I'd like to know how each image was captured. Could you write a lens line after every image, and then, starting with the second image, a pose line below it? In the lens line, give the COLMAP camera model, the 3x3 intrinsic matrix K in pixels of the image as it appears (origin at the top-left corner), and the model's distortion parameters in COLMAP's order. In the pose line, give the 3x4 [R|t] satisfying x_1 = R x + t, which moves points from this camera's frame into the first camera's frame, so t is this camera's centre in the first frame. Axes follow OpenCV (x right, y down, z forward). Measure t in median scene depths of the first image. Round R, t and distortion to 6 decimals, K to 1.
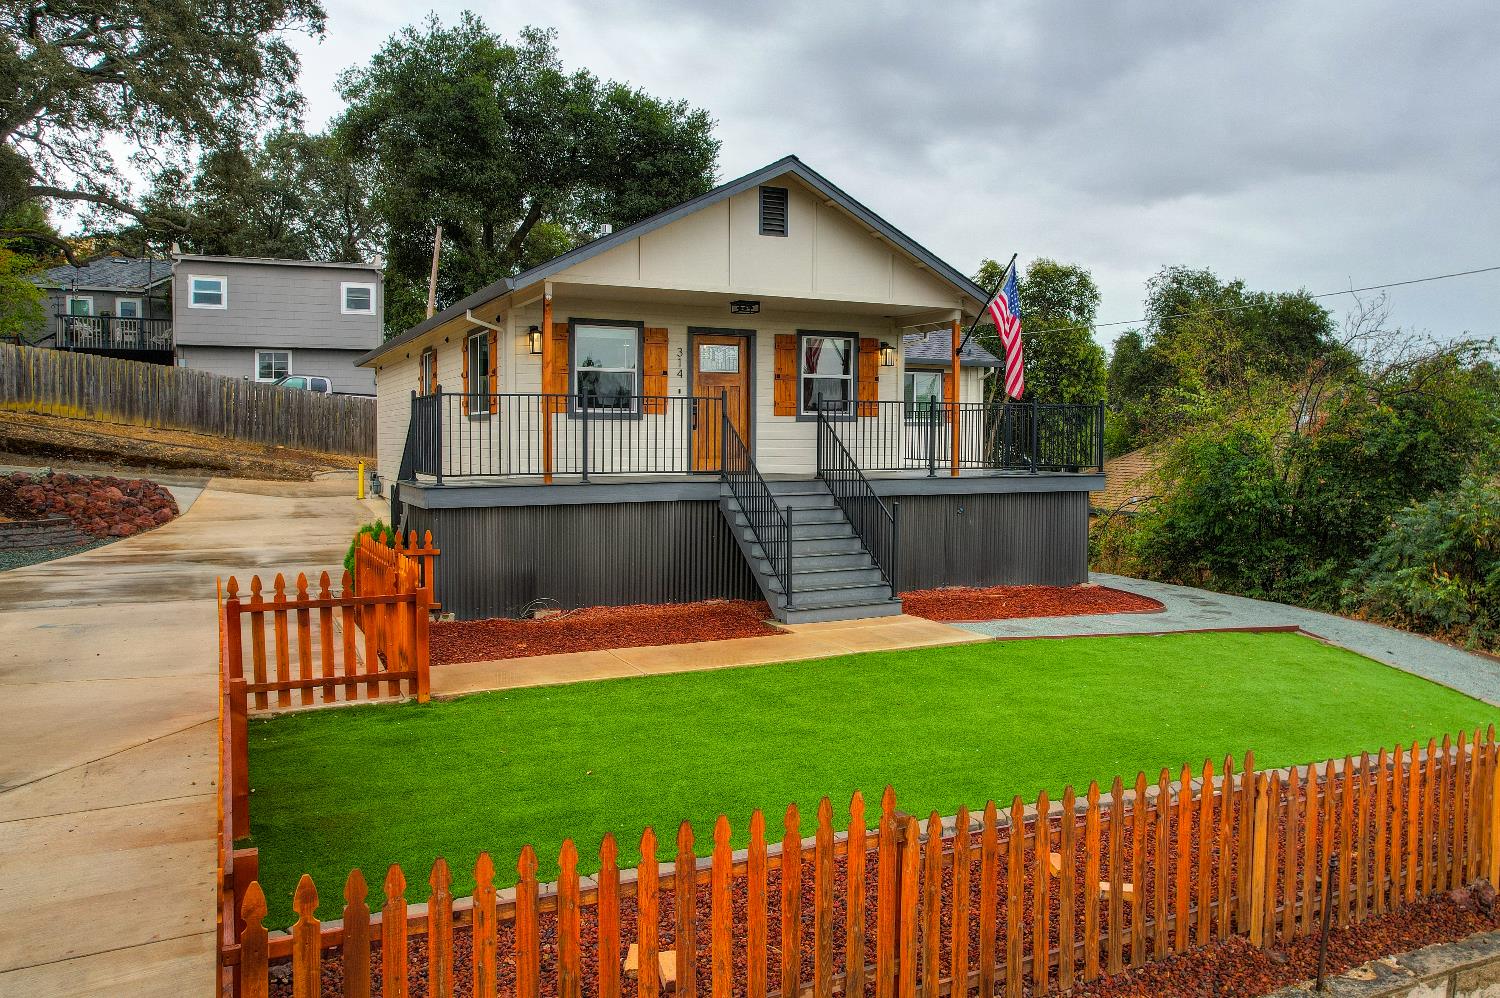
lens RADIAL K [[1162.4, 0, 818.6], [0, 1162.4, 432.2], [0, 0, 1]] dist [-0.079681, 0.087541]
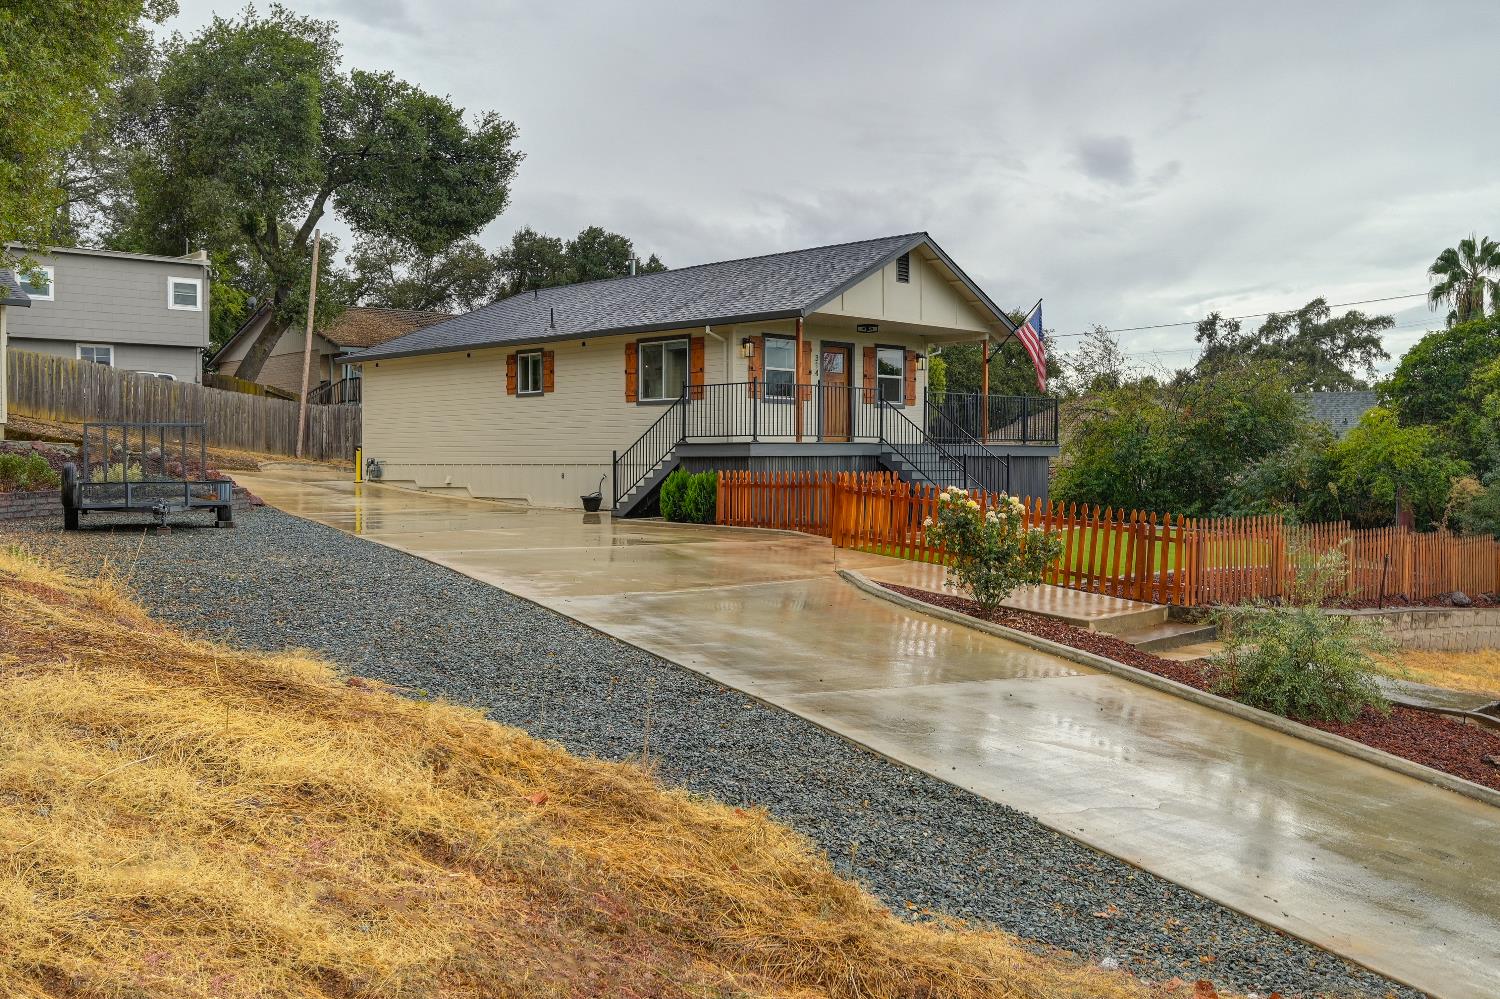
lens RADIAL K [[1280.5, 0, 762.0], [0, 1280.5, 516.2], [0, 0, 1]] dist [-0.007710, 0.006500]
pose [[0.947561, -0.018656, 0.319031, -0.366666], [0.002275, 0.998663, 0.051641, 0.024005], [-0.319568, -0.048208, 0.946336, -0.263930]]
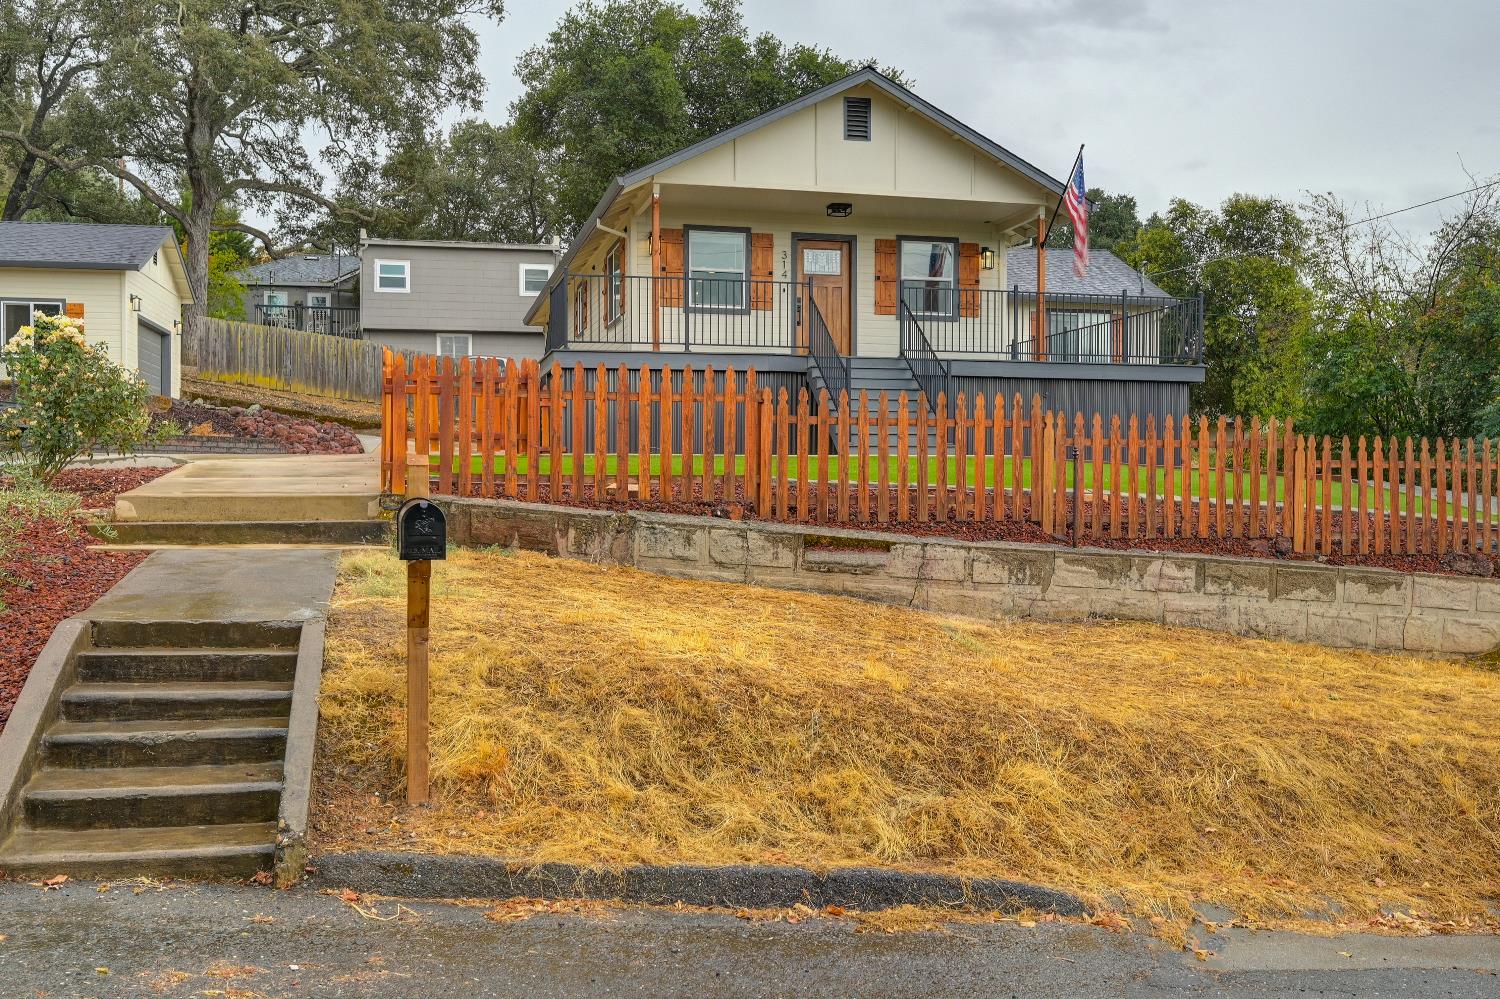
lens RADIAL K [[1432.2, 0, 753.7], [0, 1432.2, 432.3], [0, 0, 1]] dist [-0.000463, 0.001306]
pose [[0.970344, -0.010677, -0.241492, 0.094378], [0.000916, 0.999179, -0.040499, 0.081293], [0.241726, 0.039077, 0.969557, -0.170034]]
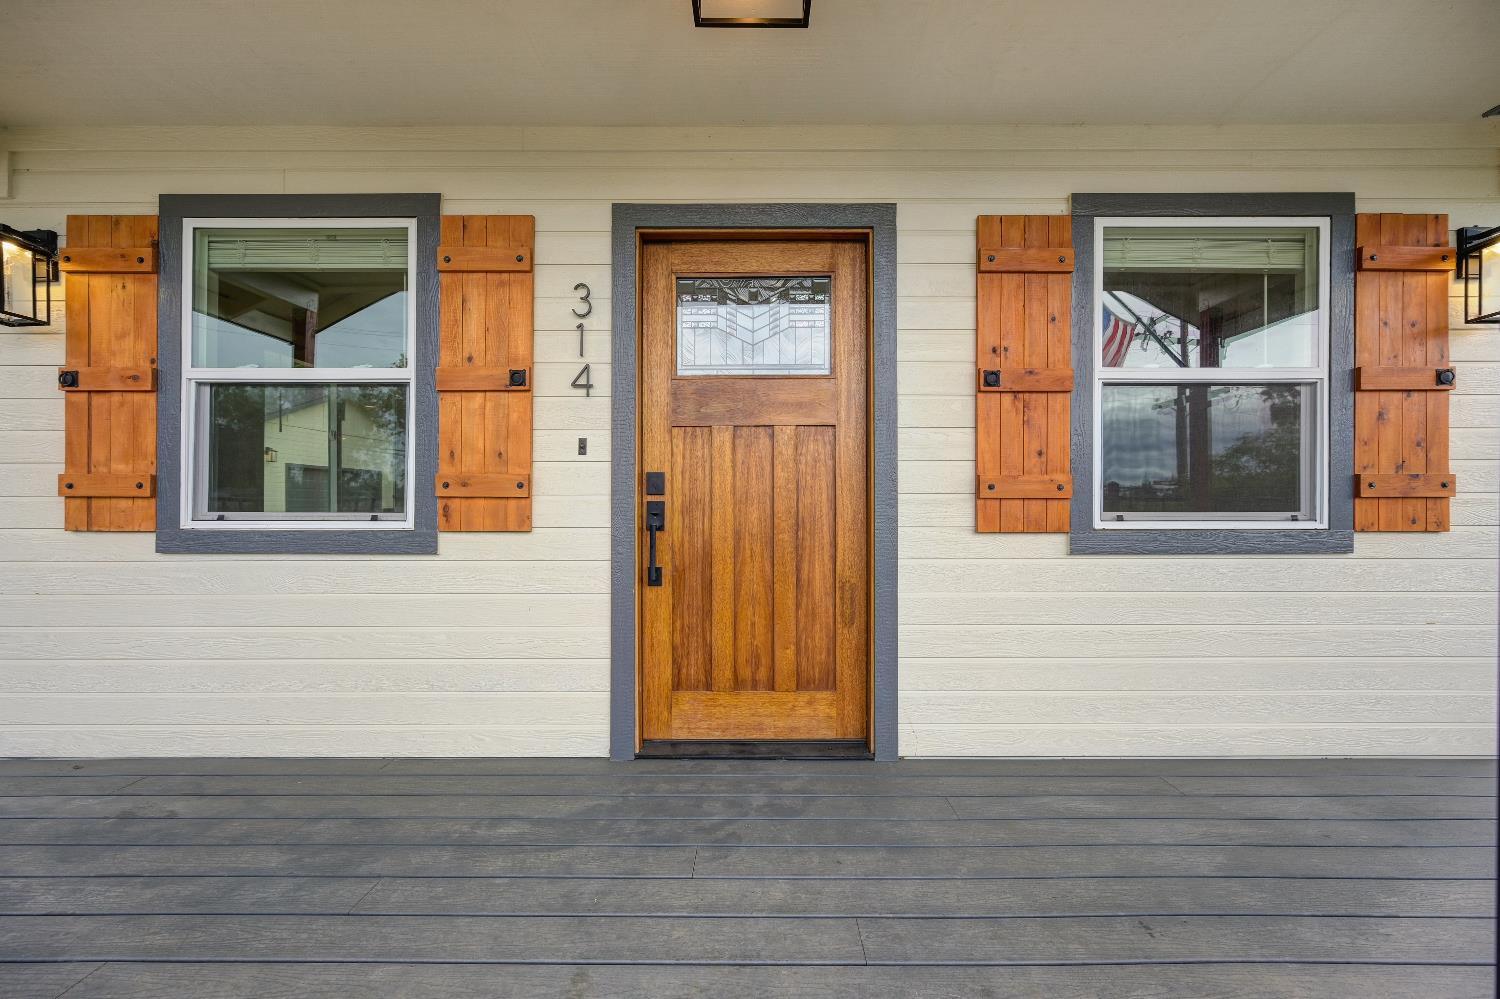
lens RADIAL K [[581.2, 0, 758.8], [0, 581.2, 503.6], [0, 0, 1]] dist [-0.003560, -0.000094]
pose [[0.892019, -0.007809, -0.451930, -0.012081], [0.006989, 0.999970, -0.003483, -0.011292], [0.451944, -0.000051, 0.892046, 0.471327]]
